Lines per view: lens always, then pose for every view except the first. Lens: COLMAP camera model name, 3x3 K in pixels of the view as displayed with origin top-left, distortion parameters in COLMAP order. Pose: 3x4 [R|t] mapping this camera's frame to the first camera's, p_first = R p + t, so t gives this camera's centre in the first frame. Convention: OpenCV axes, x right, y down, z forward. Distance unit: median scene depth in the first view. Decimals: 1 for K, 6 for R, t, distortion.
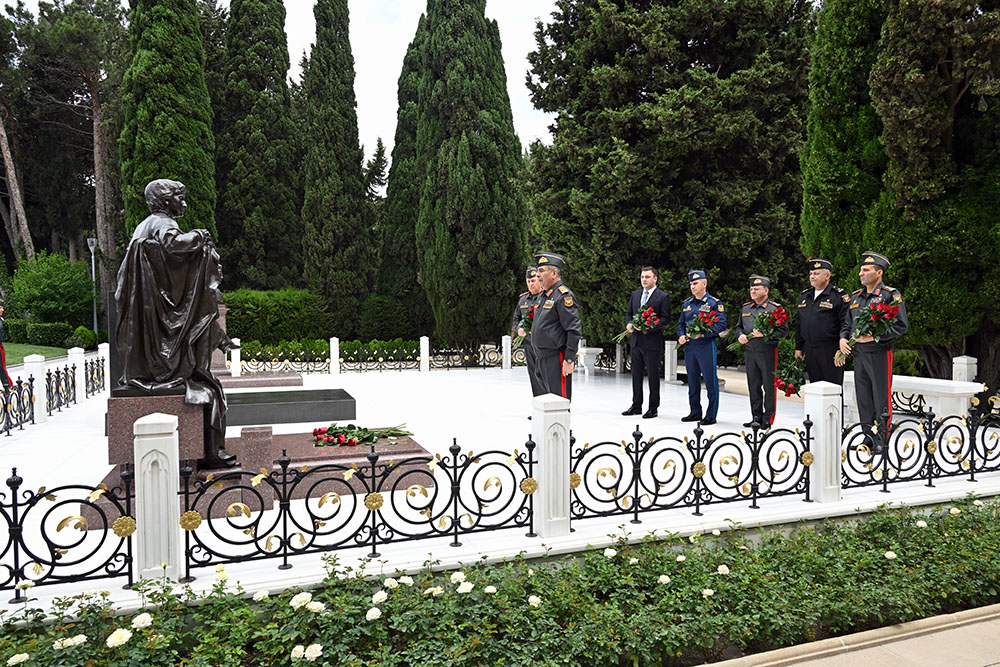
lens RADIAL K [[675.0, 0, 500.0], [0, 675.0, 333.5], [0, 0, 1]] dist [0.000875, -0.000072]
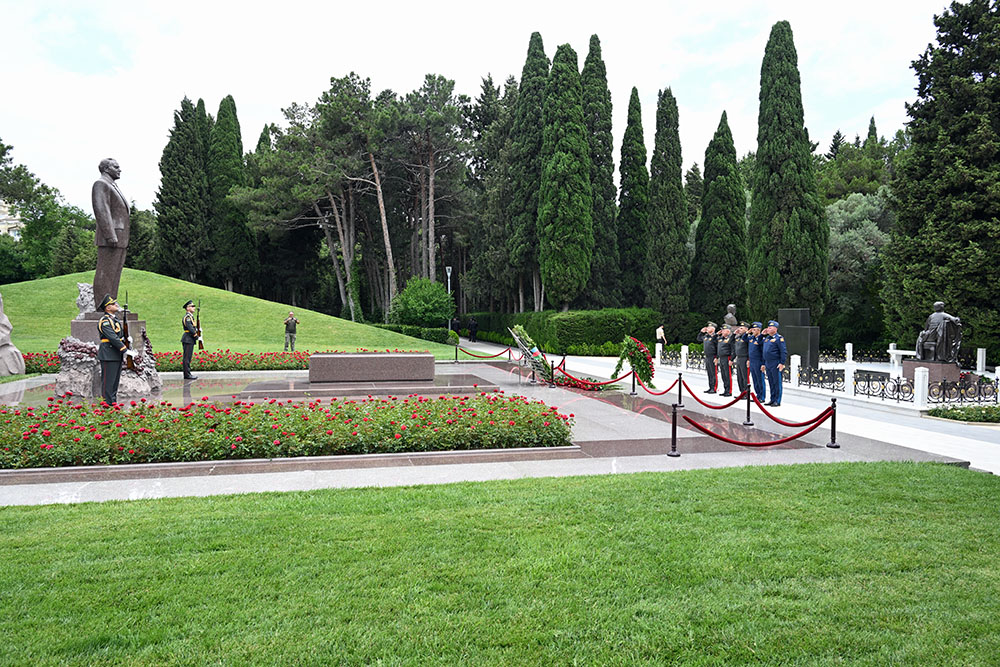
lens RADIAL K [[690.4, 0, 494.8], [0, 690.4, 340.2], [0, 0, 1]] dist [0.007616, 0.000288]
pose [[0.992600, 0.012371, -0.120800, -0.515101], [-0.011056, 0.999872, 0.011550, -0.010989], [0.120927, -0.010129, 0.992610, -0.613947]]
